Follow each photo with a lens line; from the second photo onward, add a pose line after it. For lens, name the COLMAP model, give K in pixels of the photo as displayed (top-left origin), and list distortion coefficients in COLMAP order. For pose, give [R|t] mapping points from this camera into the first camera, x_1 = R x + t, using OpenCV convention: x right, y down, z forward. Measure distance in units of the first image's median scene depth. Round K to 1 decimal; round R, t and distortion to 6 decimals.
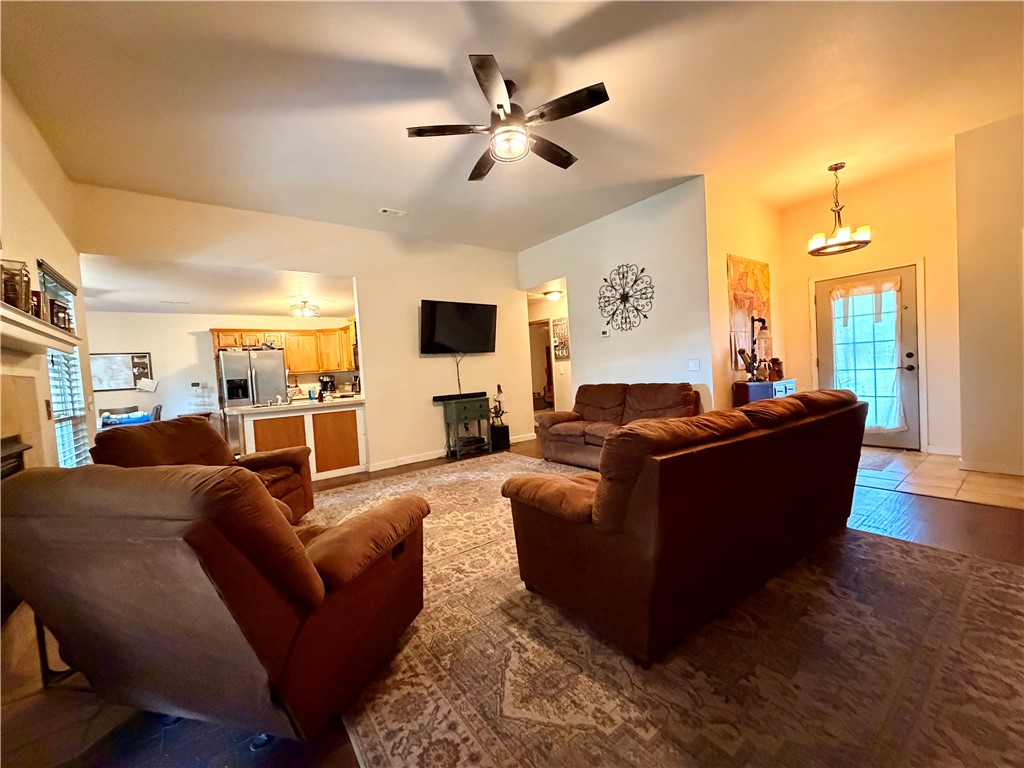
lens RADIAL K [[409.8, 0, 511.4], [0, 409.8, 384.5], [0, 0, 1]] dist [-0.001418, 0.000177]
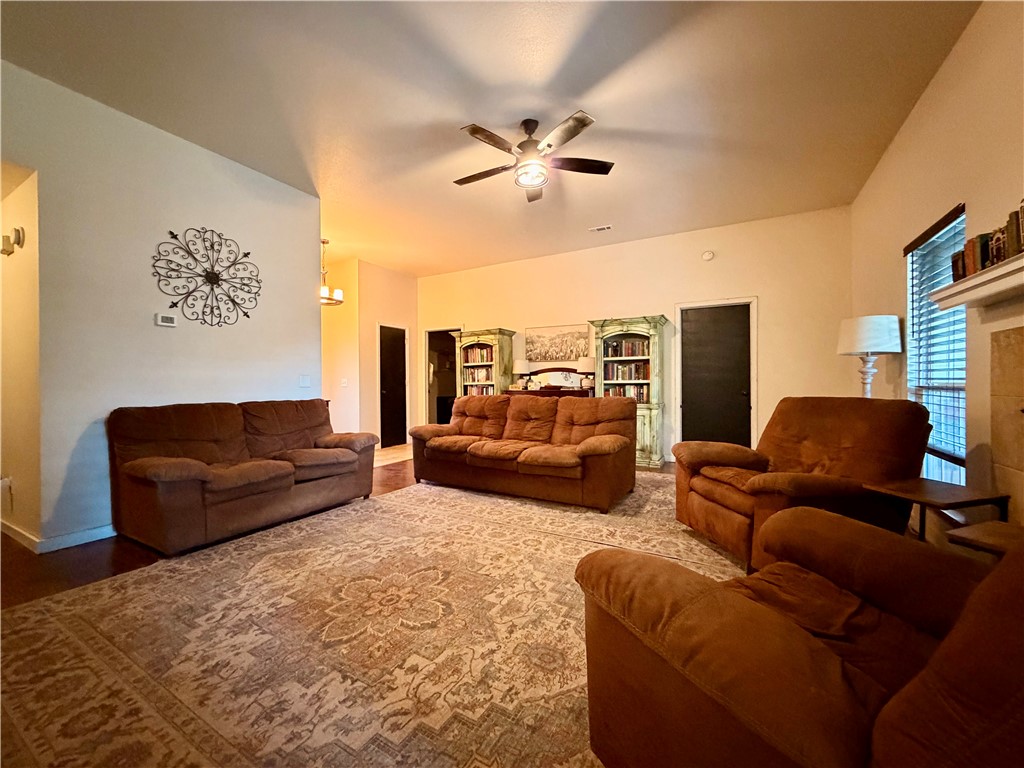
lens RADIAL K [[409.8, 0, 507.7], [0, 409.8, 384.4], [0, 0, 1]] dist [-0.001418, 0.000177]
pose [[-0.392322, 0.062335, 0.917714, -0.561273], [0.065326, 0.997070, -0.039799, 0.026577], [-0.917505, 0.044337, -0.395244, 0.865616]]
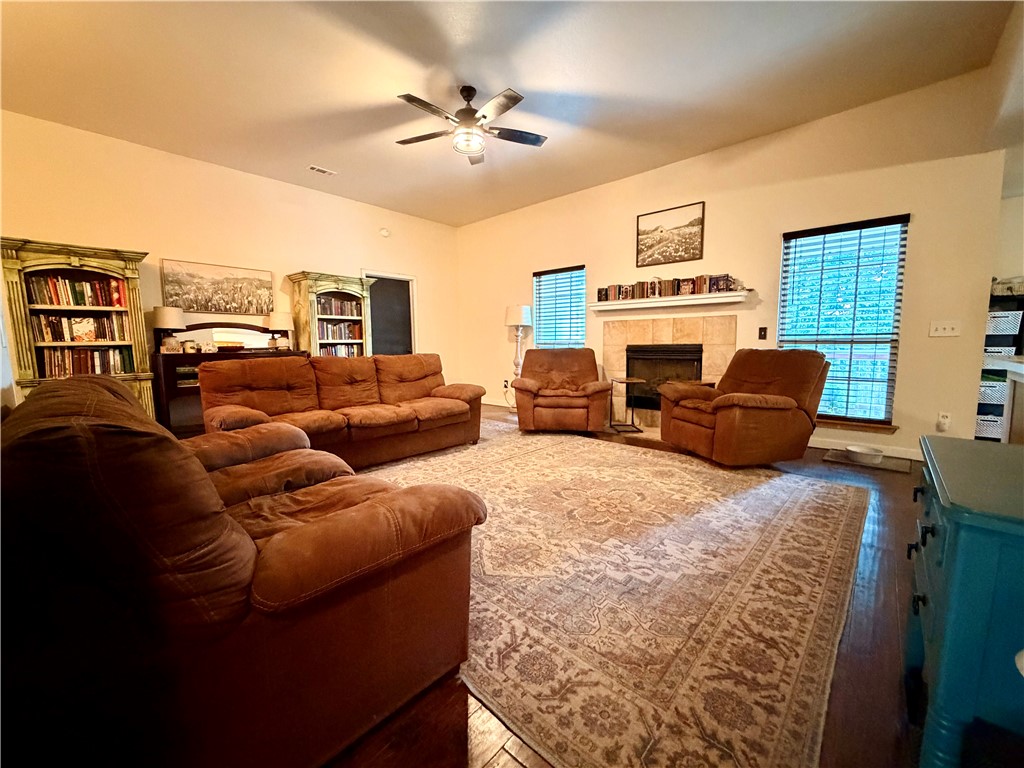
lens RADIAL K [[409.8, 0, 510.4], [0, 409.8, 386.4], [0, 0, 1]] dist [-0.001418, 0.000177]
pose [[-0.981982, 0.090396, -0.165951, 0.080629], [0.064668, 0.985894, 0.154374, -0.024931], [0.177565, 0.140861, -0.973976, 1.299508]]
